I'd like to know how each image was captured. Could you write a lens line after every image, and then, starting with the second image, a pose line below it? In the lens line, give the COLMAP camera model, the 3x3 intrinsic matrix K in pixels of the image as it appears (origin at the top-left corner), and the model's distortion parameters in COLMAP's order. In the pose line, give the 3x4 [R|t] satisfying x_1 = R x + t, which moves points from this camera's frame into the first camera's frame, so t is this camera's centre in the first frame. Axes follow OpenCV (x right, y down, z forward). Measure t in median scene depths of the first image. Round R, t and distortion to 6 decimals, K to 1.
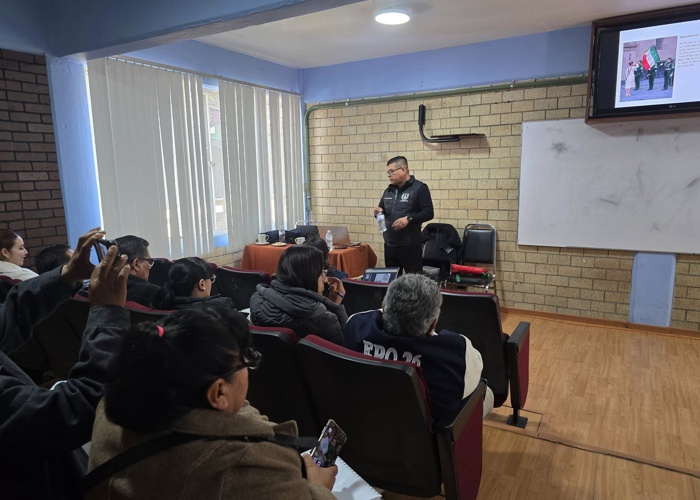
lens RADIAL K [[480.0, 0, 350.0], [0, 480.0, 250.0], [0, 0, 1]] dist [0.071955, -0.068999]
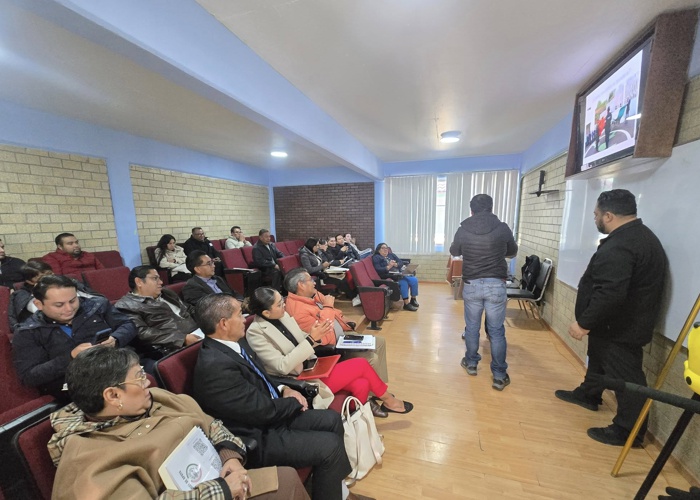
lens RADIAL K [[304.0, 0, 354.6], [0, 304.0, 274.4], [0, 0, 1]] dist [-0.009250, -0.000245]
pose [[0.228191, 0.195041, -0.953880, 0.967202], [-0.145946, 0.975512, 0.164551, -0.073983], [0.962615, 0.101666, 0.251069, 0.293682]]
